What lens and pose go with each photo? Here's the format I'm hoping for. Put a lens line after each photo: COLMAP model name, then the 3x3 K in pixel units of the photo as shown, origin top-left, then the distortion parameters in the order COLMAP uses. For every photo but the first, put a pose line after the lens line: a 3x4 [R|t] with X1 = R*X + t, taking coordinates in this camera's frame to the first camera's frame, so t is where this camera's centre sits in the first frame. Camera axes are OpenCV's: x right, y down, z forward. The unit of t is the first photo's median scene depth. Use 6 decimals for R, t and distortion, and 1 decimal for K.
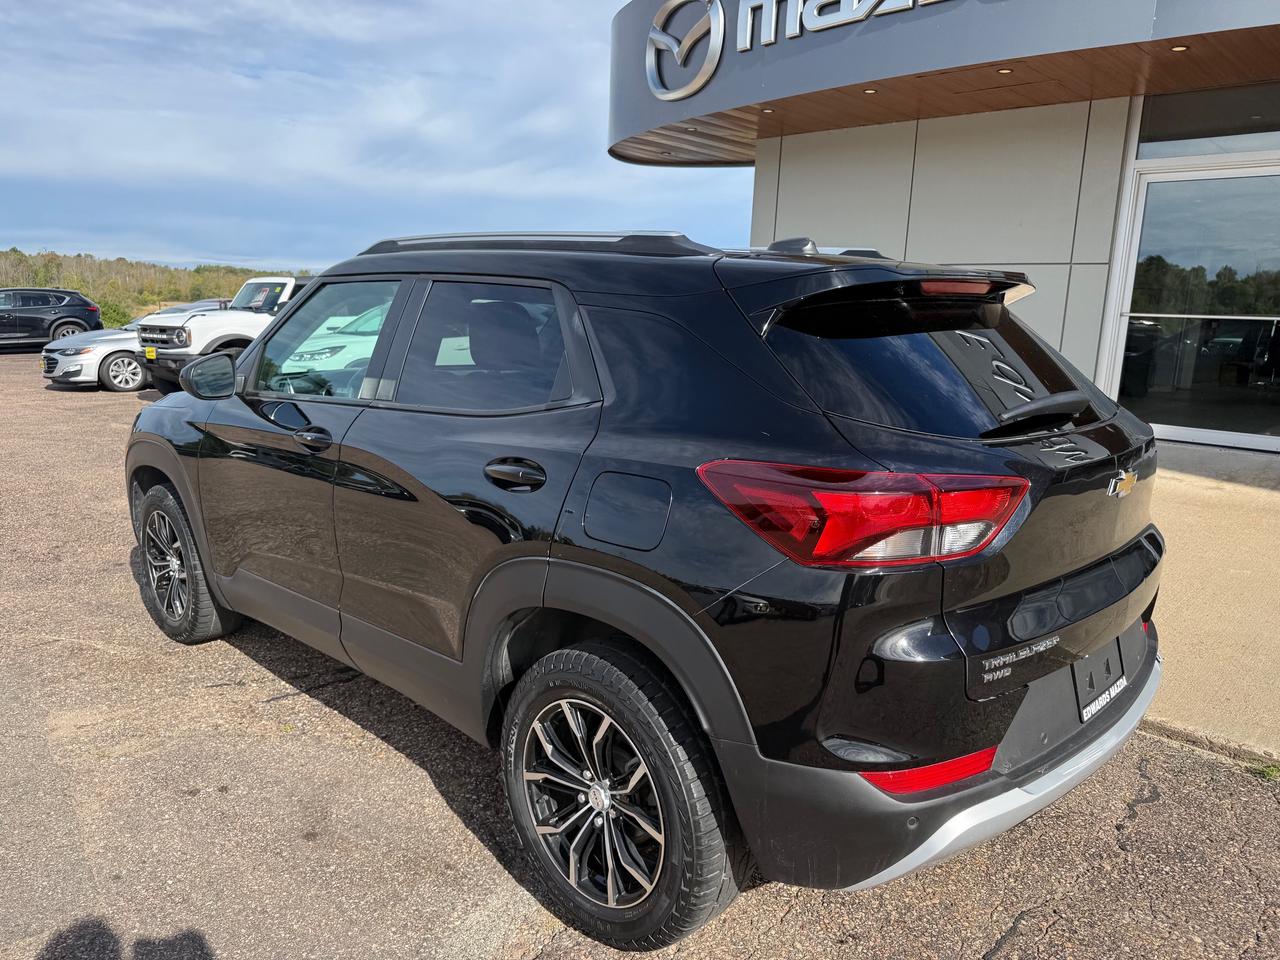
lens RADIAL K [[936.2, 0, 644.2], [0, 936.2, 480.5], [0, 0, 1]] dist [0.000831, -0.006985]
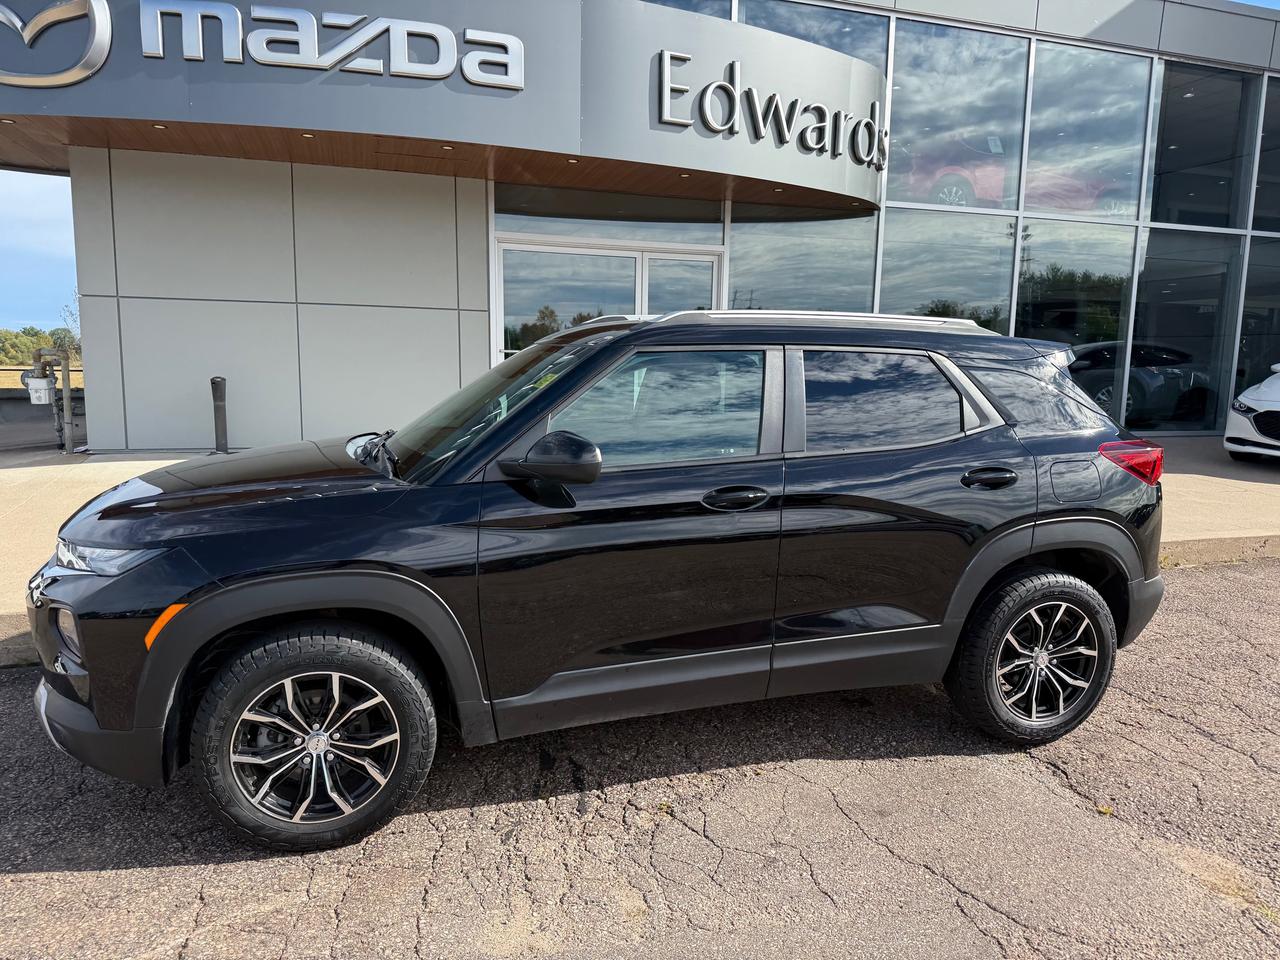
lens RADIAL K [[938.5, 0, 661.6], [0, 938.5, 484.8], [0, 0, 1]] dist [0.000597, -0.008368]
pose [[0.448539, -0.144461, 0.882011, -0.993158], [0.159322, 0.983969, 0.080138, -0.118883], [-0.879448, 0.104579, 0.464364, 0.431577]]
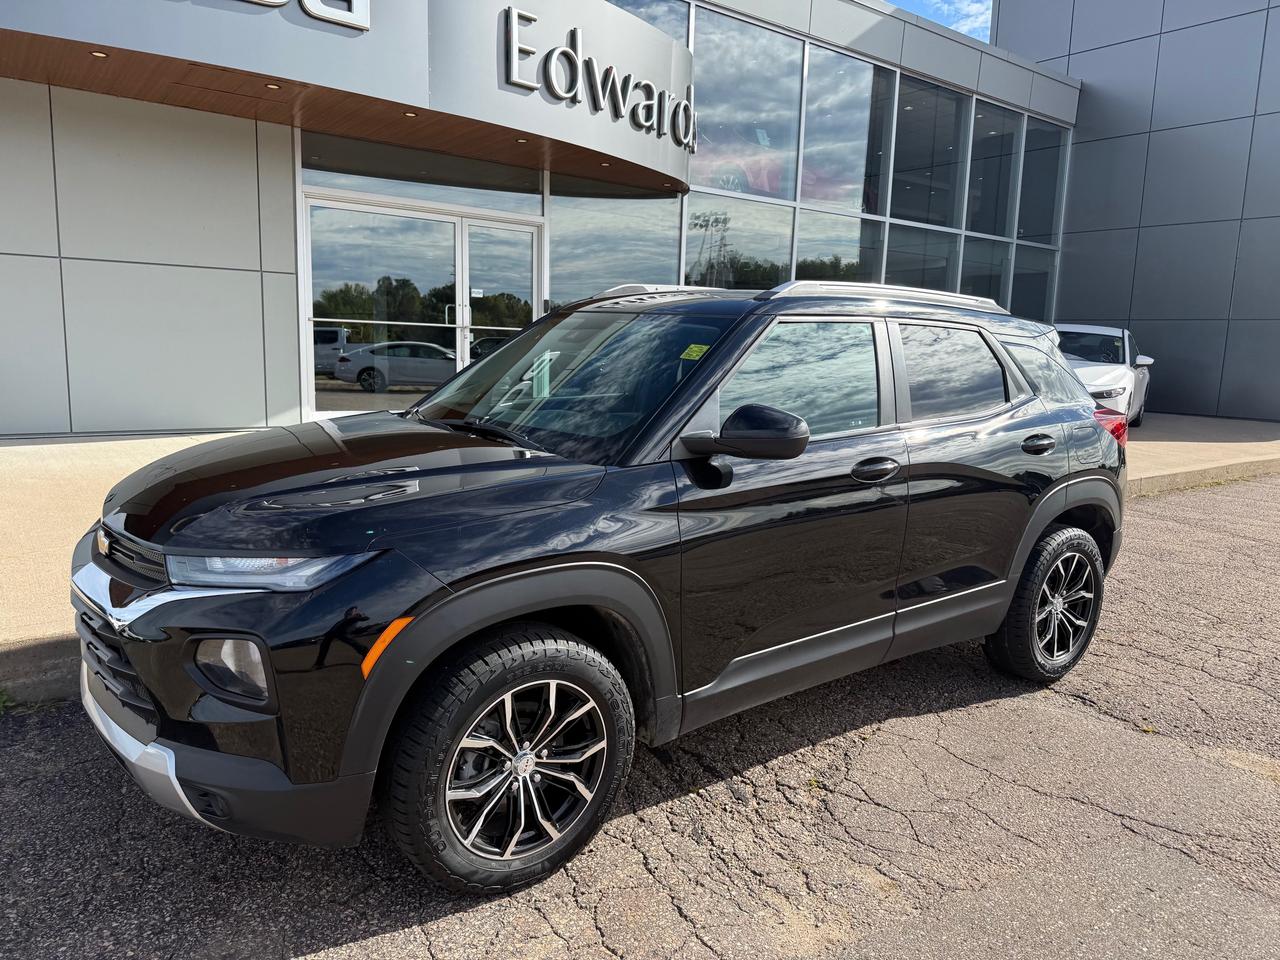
lens RADIAL K [[933.5, 0, 671.8], [0, 933.5, 481.1], [0, 0, 1]] dist [0.004934, -0.006540]
pose [[0.114609, -0.171655, 0.978468, -1.070791], [0.152989, 0.976258, 0.153347, -0.173180], [-0.981560, 0.132119, 0.138149, 0.810567]]
